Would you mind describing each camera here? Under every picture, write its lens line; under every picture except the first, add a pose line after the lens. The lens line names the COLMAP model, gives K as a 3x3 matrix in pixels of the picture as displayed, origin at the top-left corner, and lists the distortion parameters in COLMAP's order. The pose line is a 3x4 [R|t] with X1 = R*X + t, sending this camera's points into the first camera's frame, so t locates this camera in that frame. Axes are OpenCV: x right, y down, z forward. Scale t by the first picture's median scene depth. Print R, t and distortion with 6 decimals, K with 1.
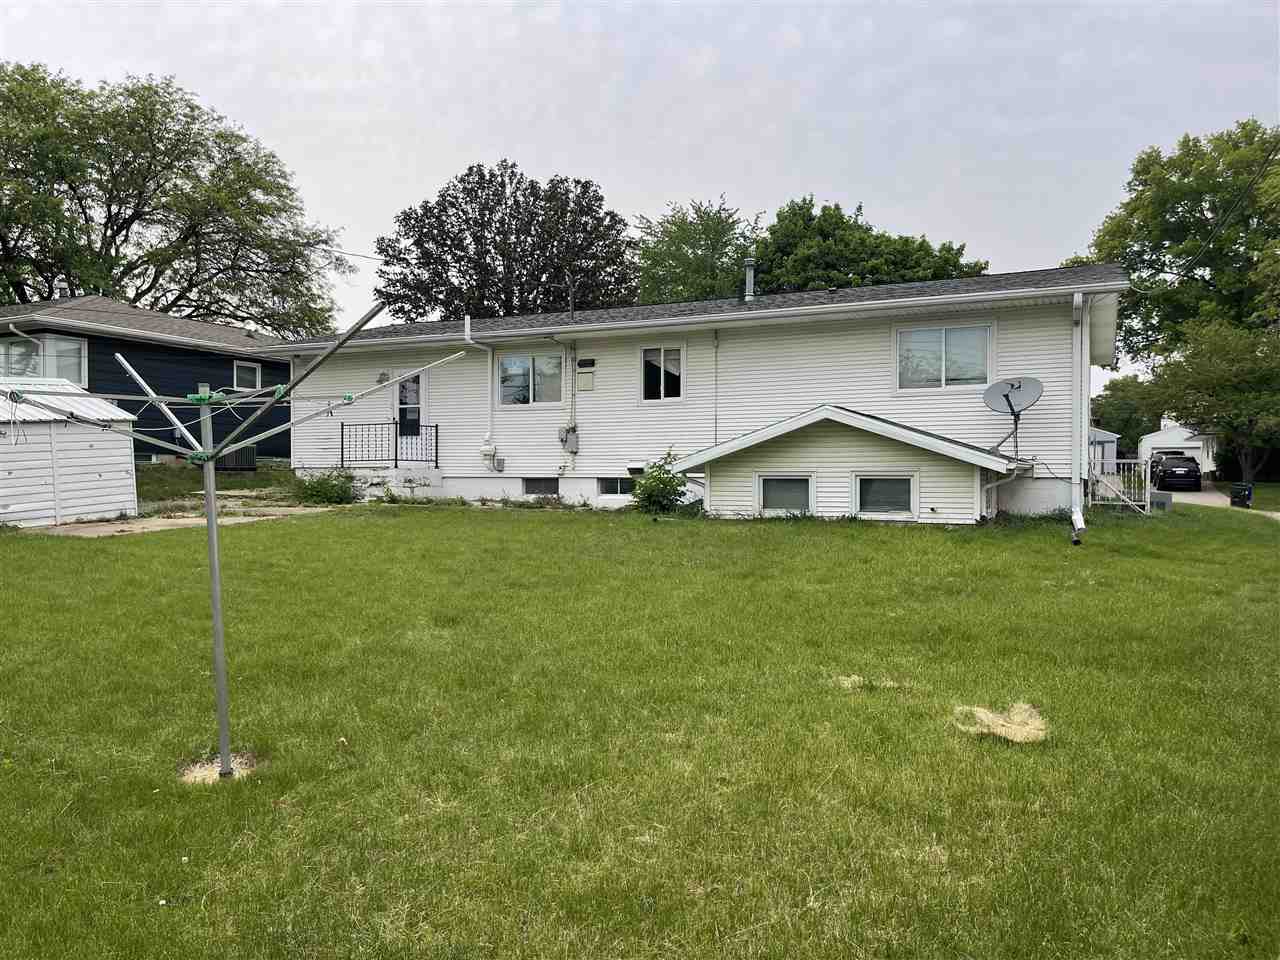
lens RADIAL K [[975.0, 0, 635.9], [0, 975.0, 483.2], [0, 0, 1]] dist [0.063104, -0.085346]
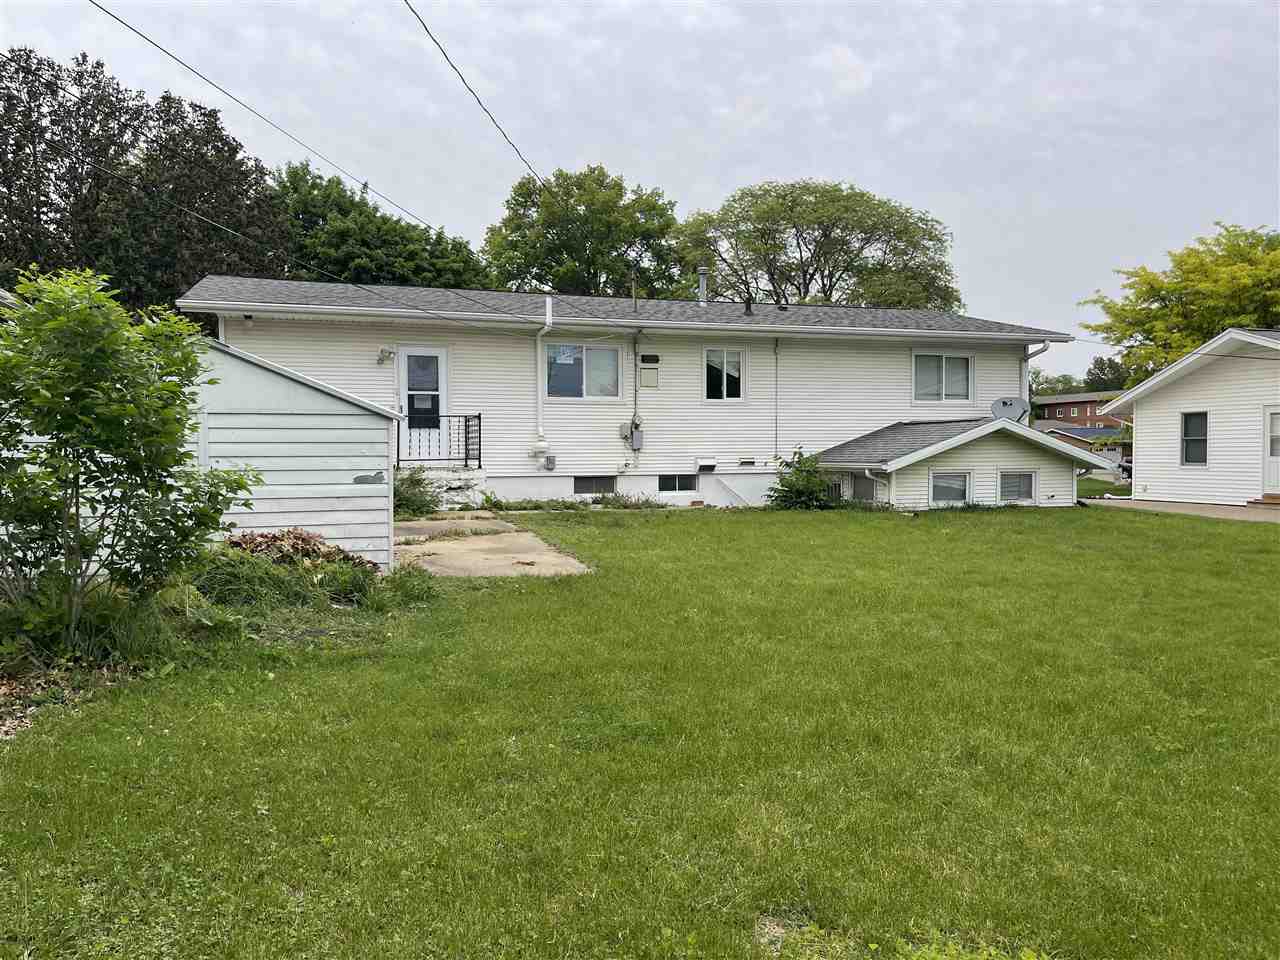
lens RADIAL K [[975.0, 0, 635.6], [0, 975.0, 477.8], [0, 0, 1]] dist [0.063104, -0.085346]
pose [[0.715698, -0.023552, 0.698013, -0.741172], [0.010855, 0.999686, 0.022601, -0.025203], [-0.698326, -0.008598, 0.715728, 0.300495]]
